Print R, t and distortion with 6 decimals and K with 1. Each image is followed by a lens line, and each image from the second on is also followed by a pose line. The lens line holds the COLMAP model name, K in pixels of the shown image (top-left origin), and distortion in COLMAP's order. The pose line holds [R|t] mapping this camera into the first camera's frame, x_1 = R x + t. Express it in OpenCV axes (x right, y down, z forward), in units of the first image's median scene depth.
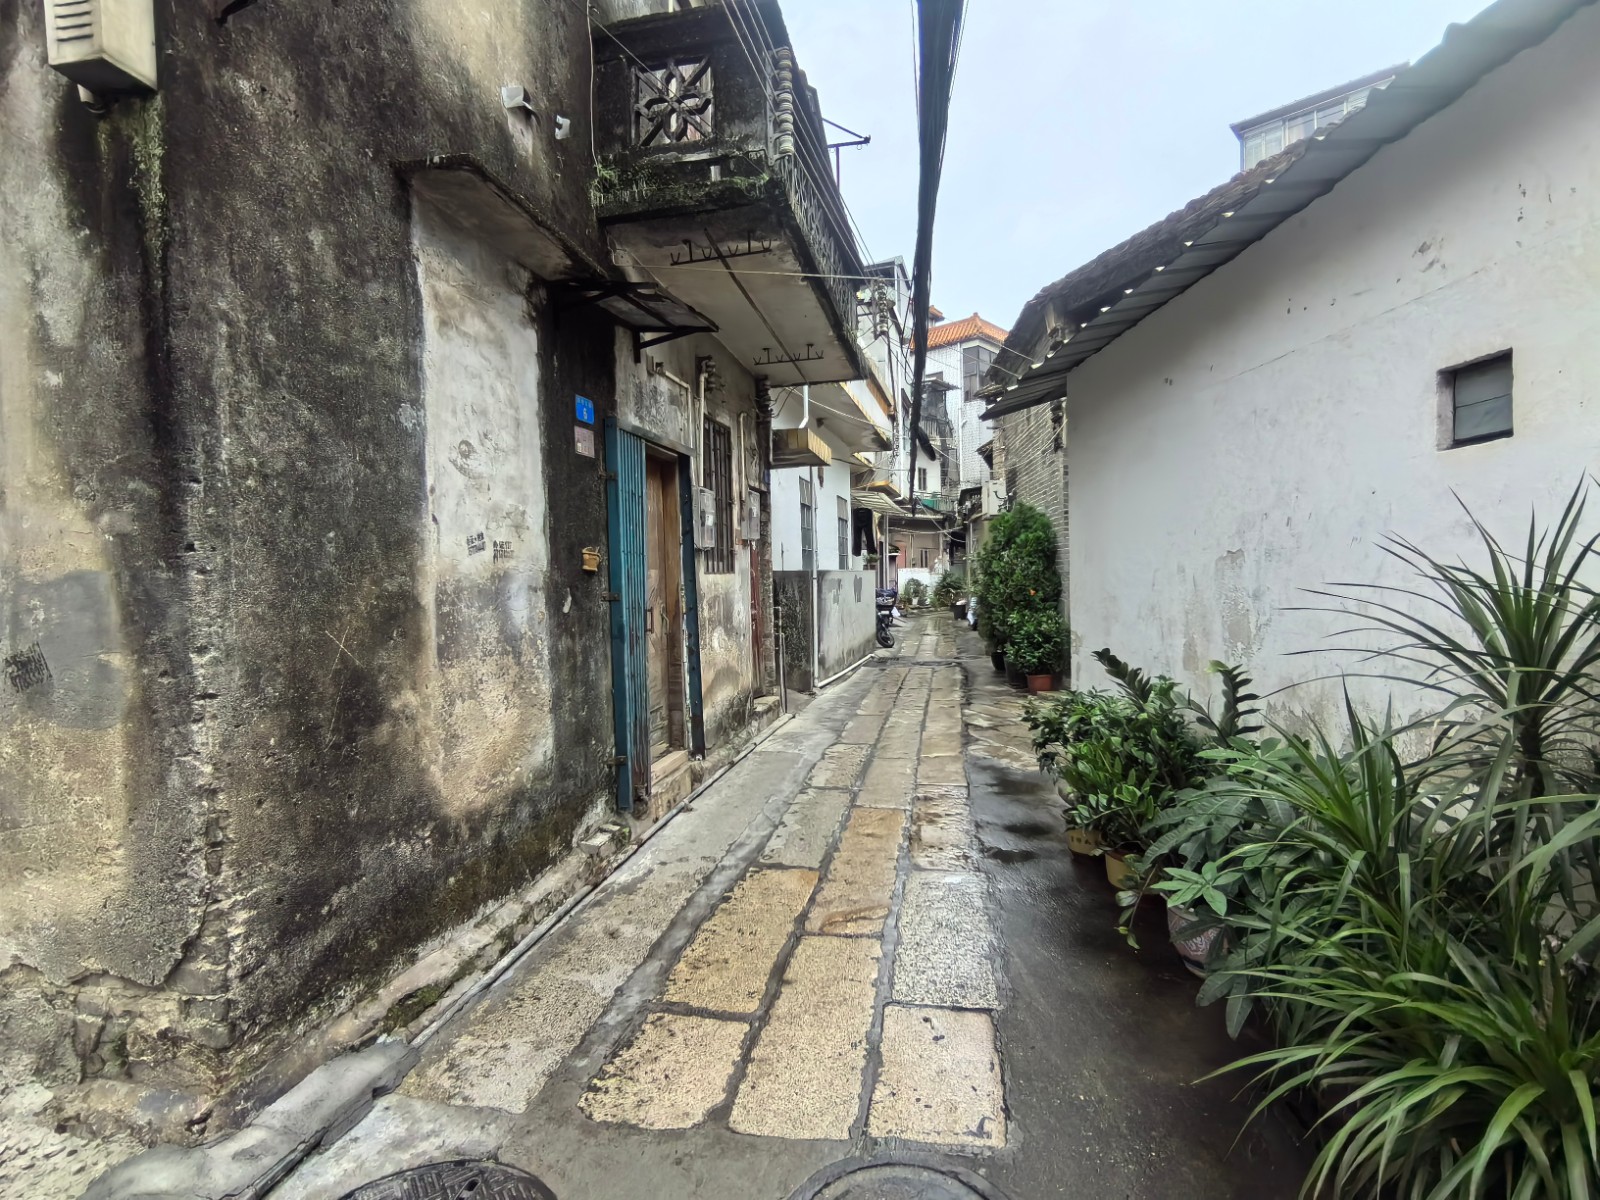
lens RADIAL K [[776.4, 0, 810.1], [0, 776.4, 598.7], [0, 0, 1]] dist [-0.005560, -0.001764]
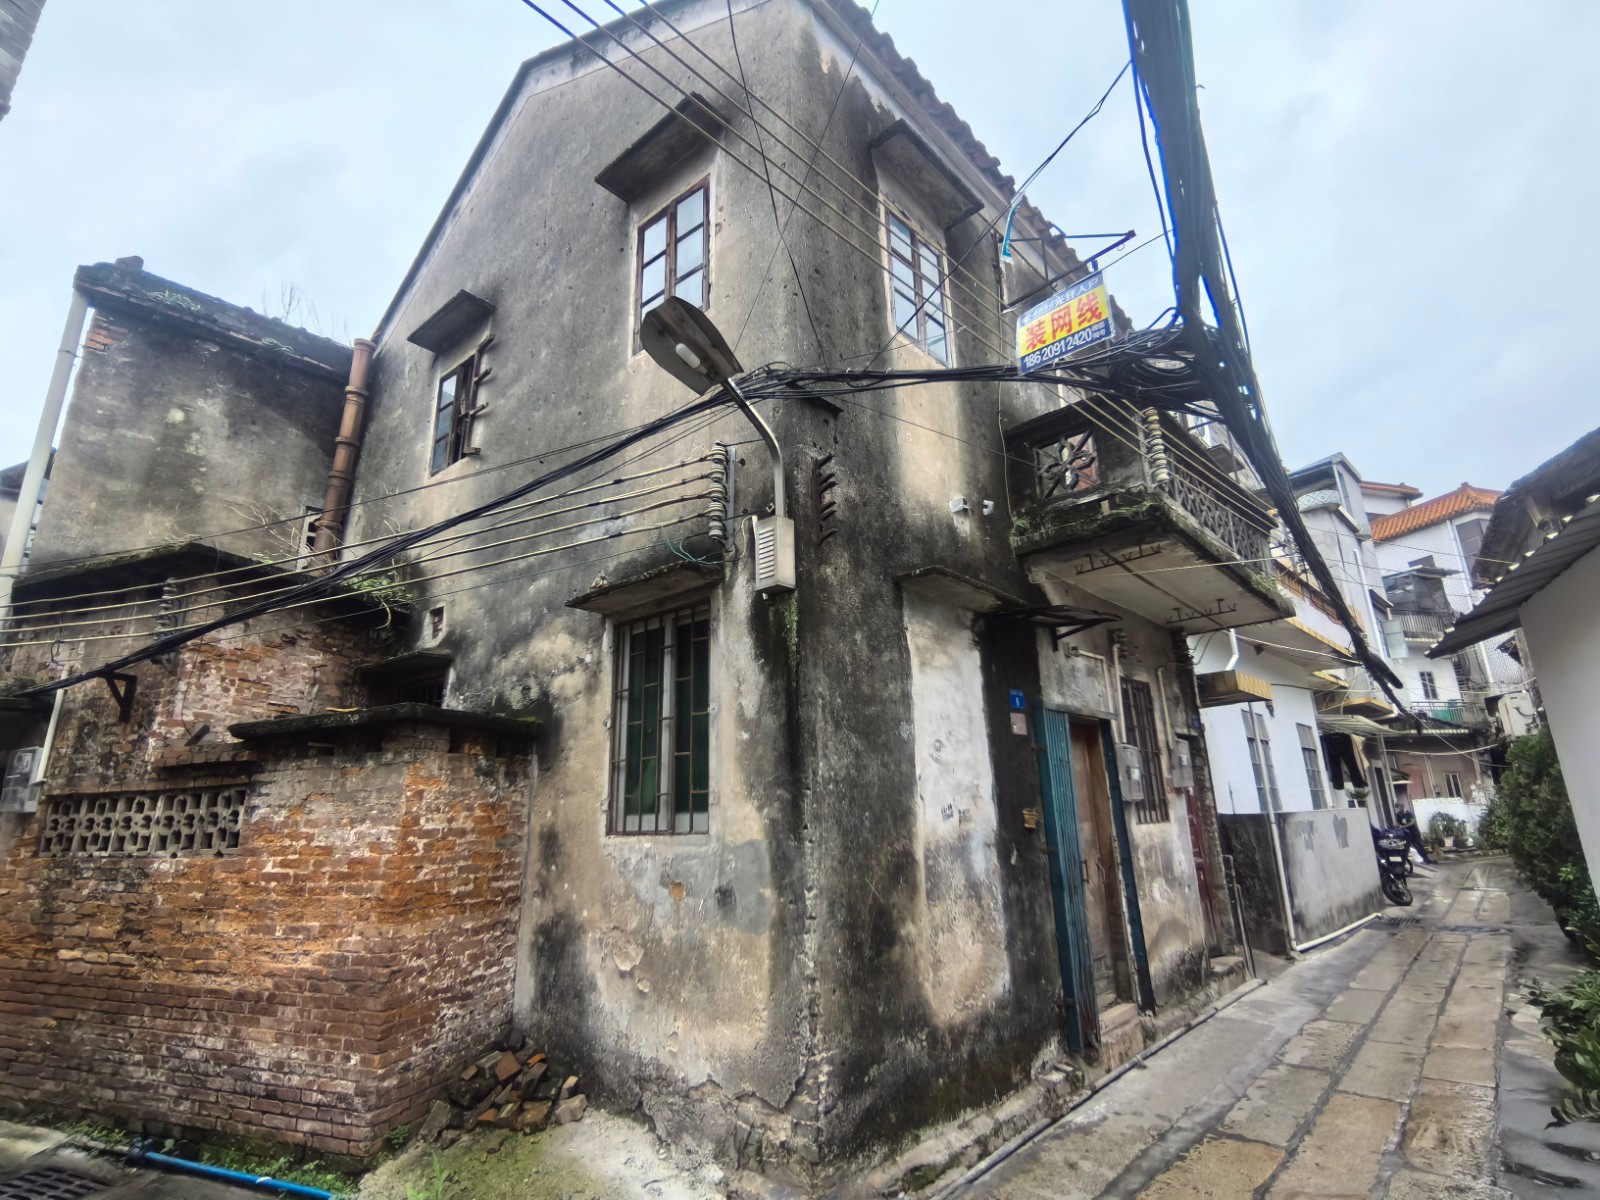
lens RADIAL K [[776.4, 0, 810.1], [0, 776.4, 598.7], [0, 0, 1]] dist [-0.005560, -0.001764]
pose [[0.856486, -0.139956, -0.496834, 0.104119], [-0.010386, 0.957672, -0.287675, -0.035196], [0.516065, 0.251550, 0.818779, -0.364001]]
